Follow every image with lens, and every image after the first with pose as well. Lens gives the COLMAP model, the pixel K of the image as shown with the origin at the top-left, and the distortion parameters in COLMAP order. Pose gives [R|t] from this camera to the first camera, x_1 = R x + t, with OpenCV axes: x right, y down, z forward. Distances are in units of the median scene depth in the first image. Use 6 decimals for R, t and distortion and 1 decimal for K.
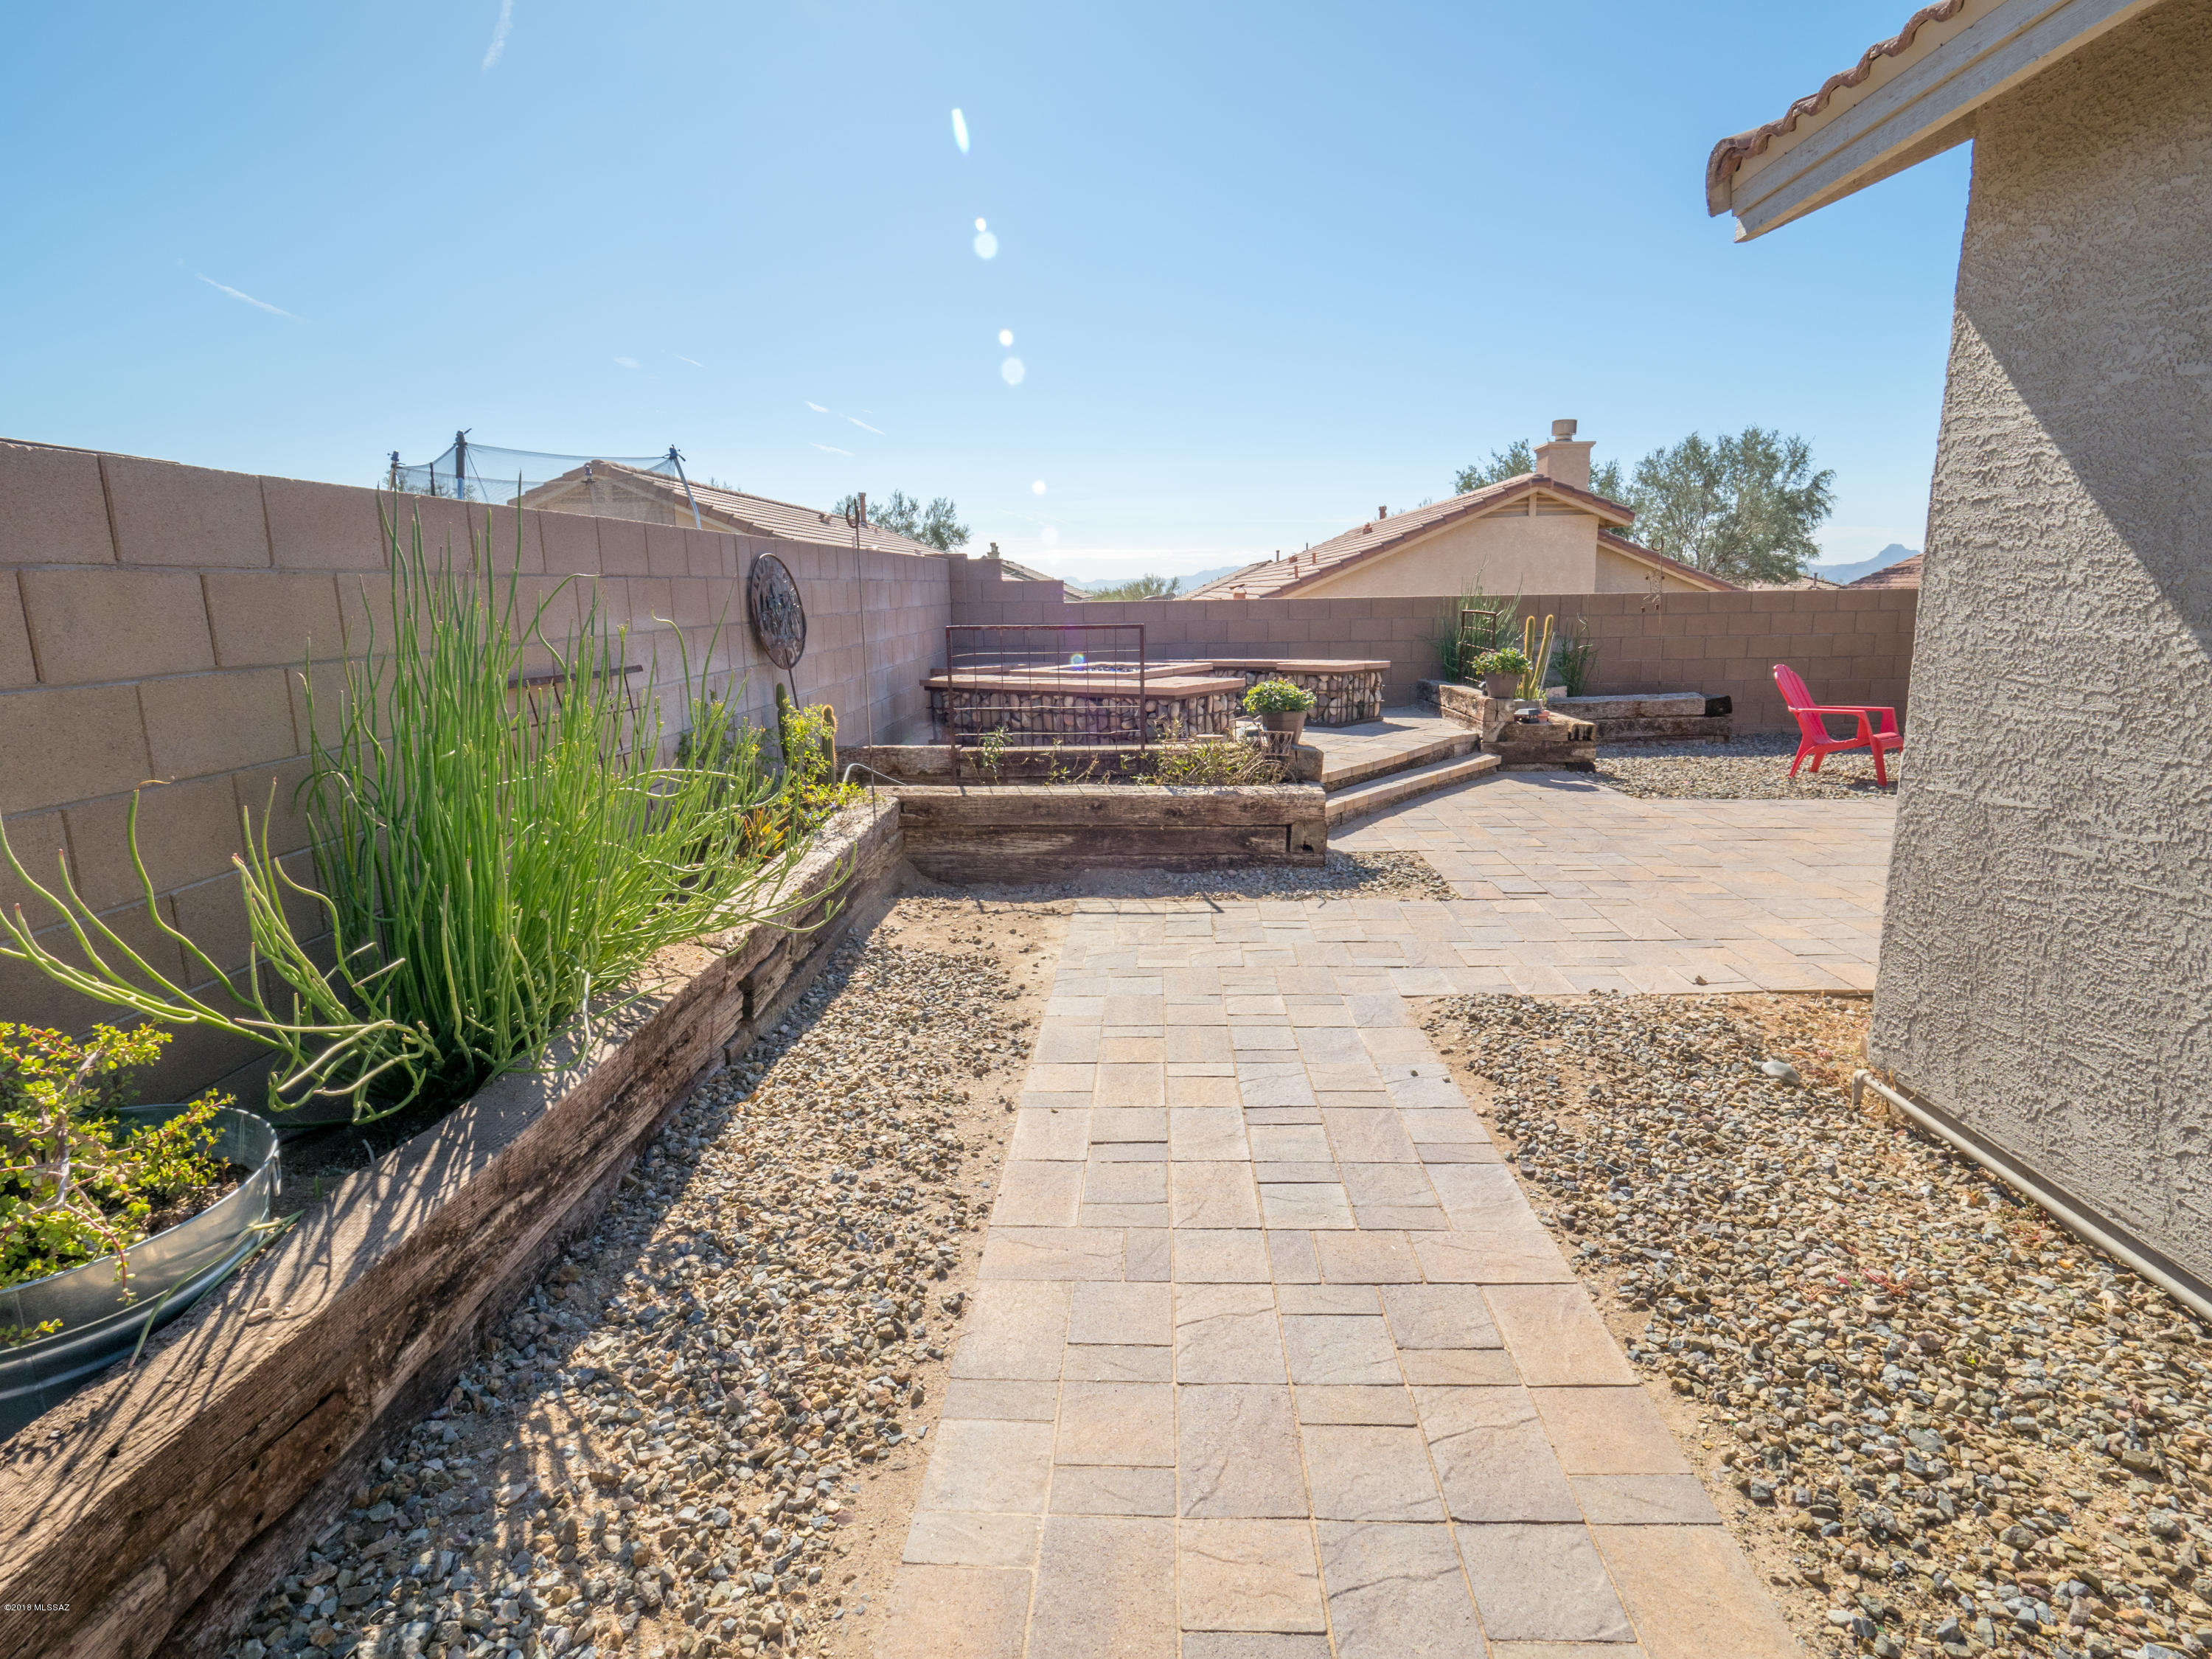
lens RADIAL K [[1176.7, 0, 1106.0], [0, 1176.7, 829.5], [0, 0, 1]] dist [-0.001217, -0.000096]
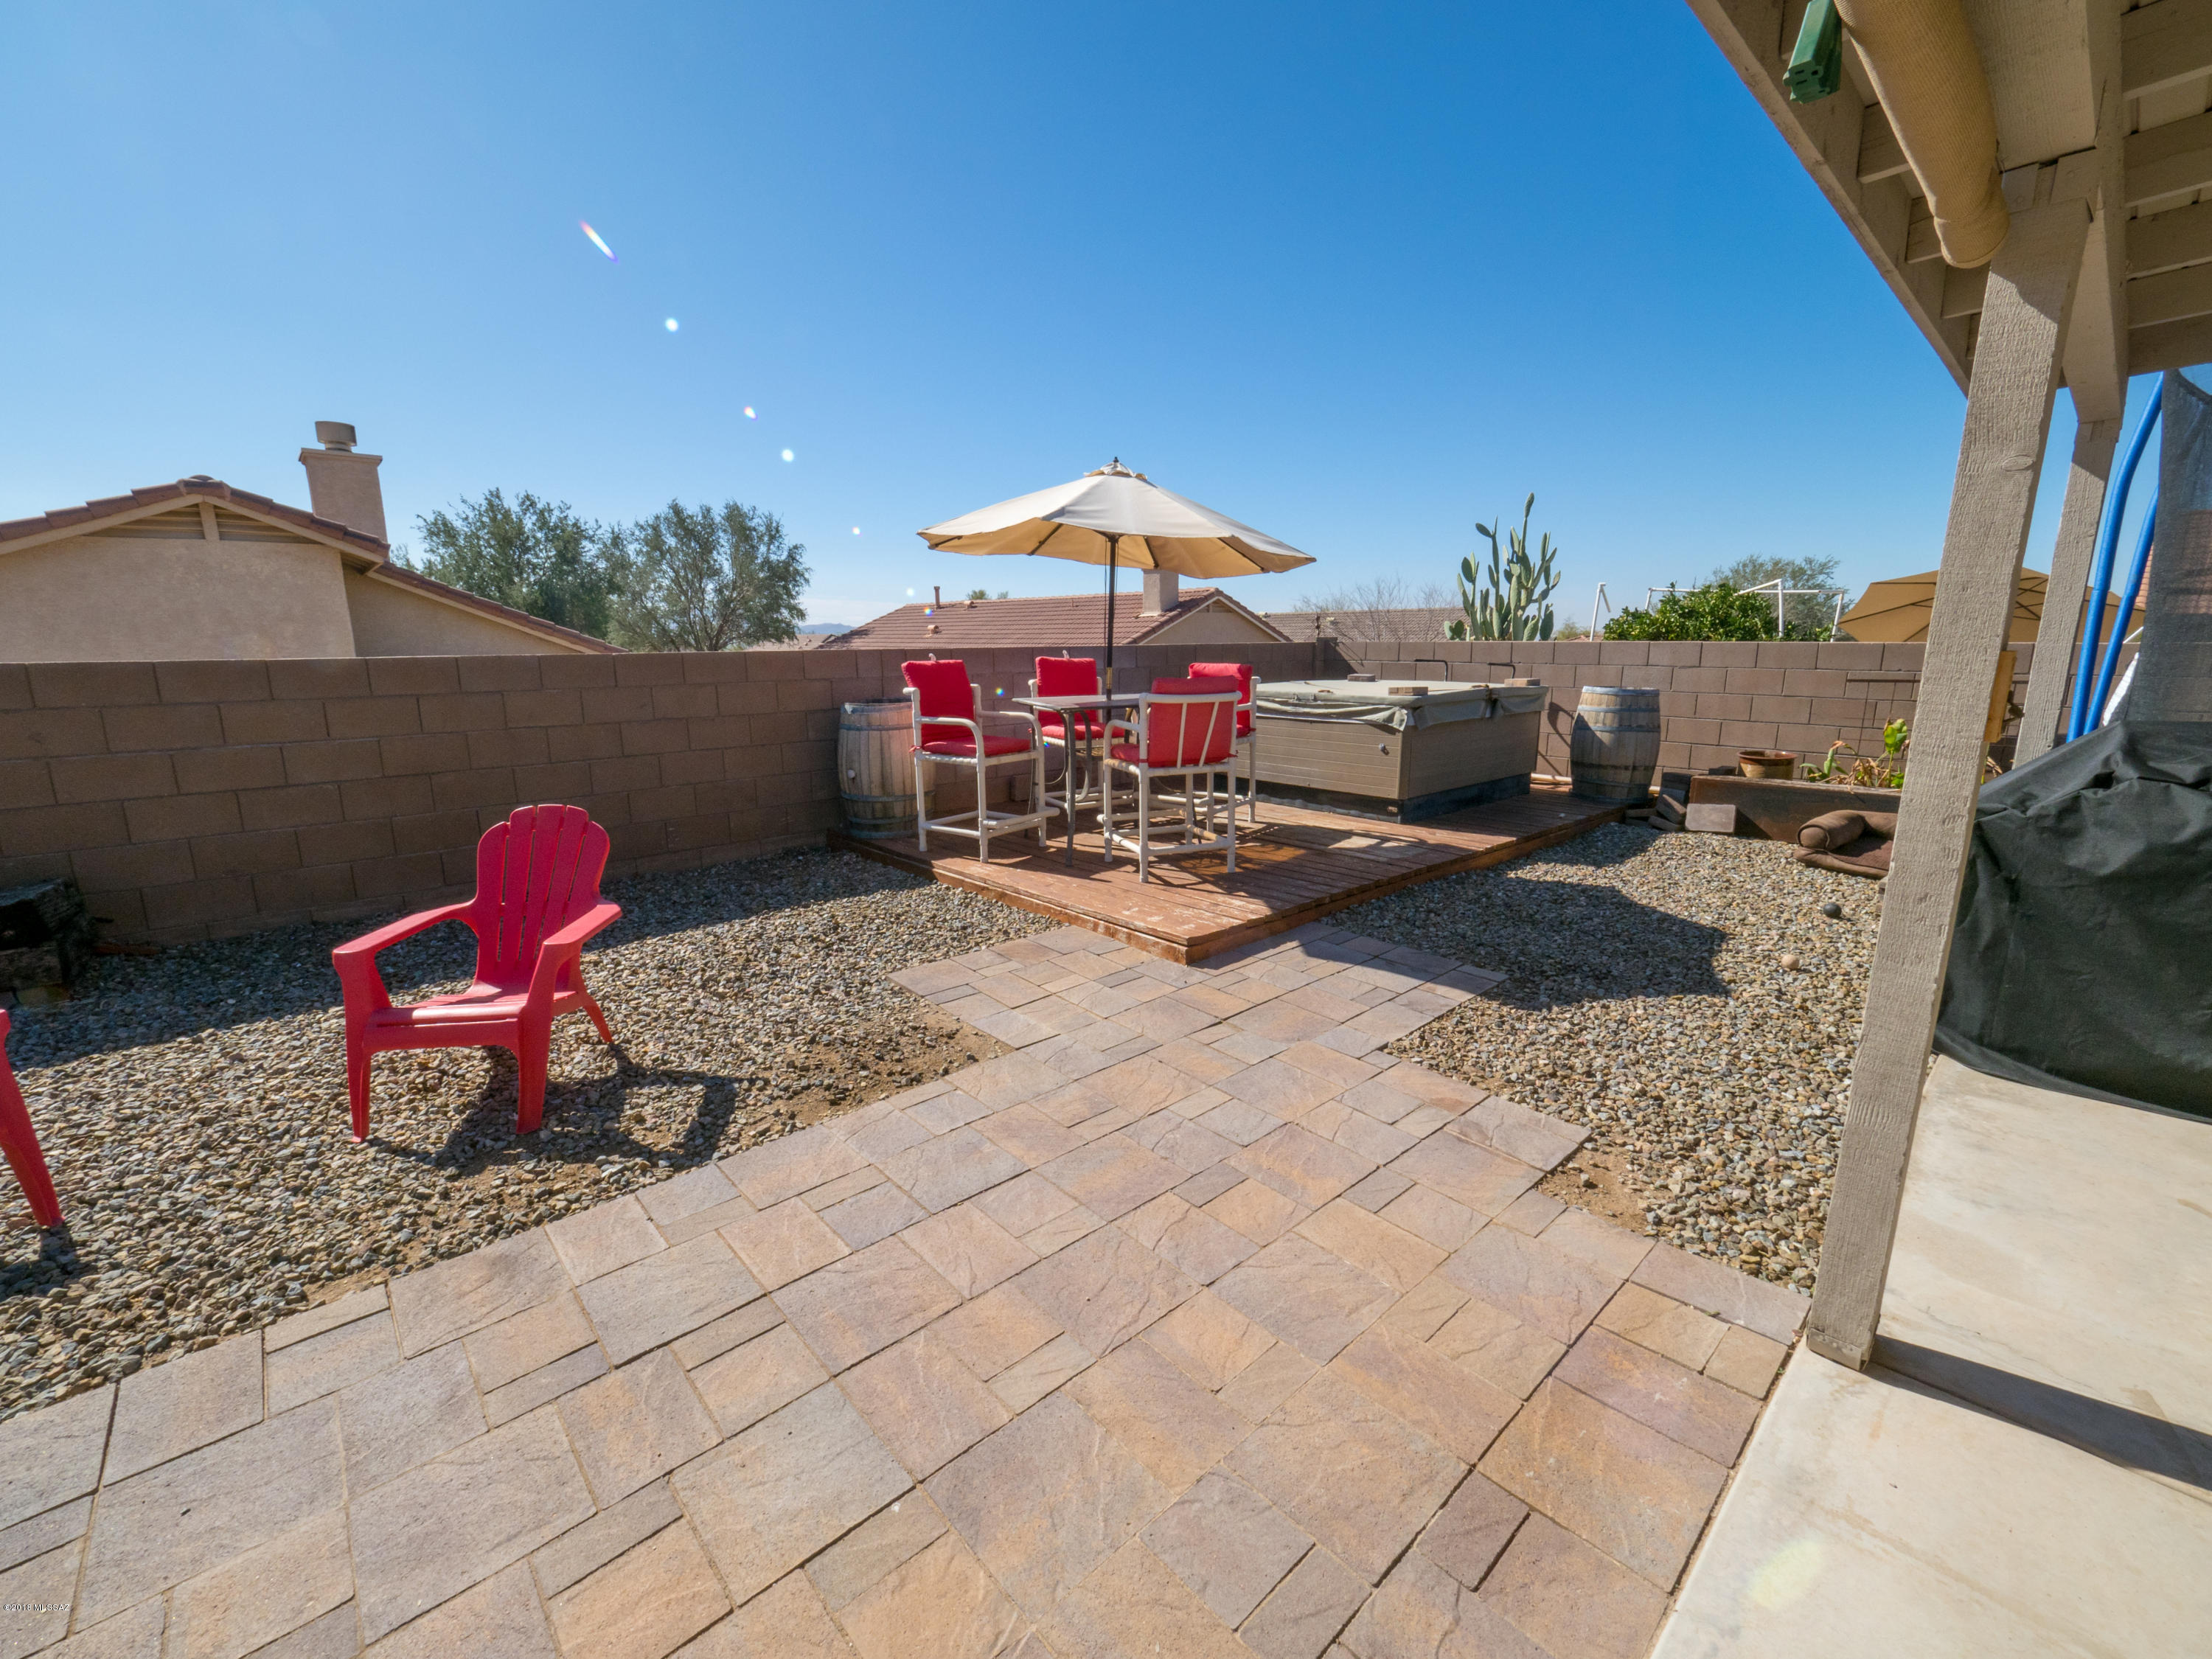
lens RADIAL K [[926.8, 0, 1109.3], [0, 926.8, 824.6], [0, 0, 1]] dist [-0.004334, -0.000940]
pose [[0.717404, -0.127530, 0.684885, 0.172432], [0.133597, 0.990040, 0.044412, -0.032584], [-0.683728, 0.059637, 0.727296, 0.144549]]
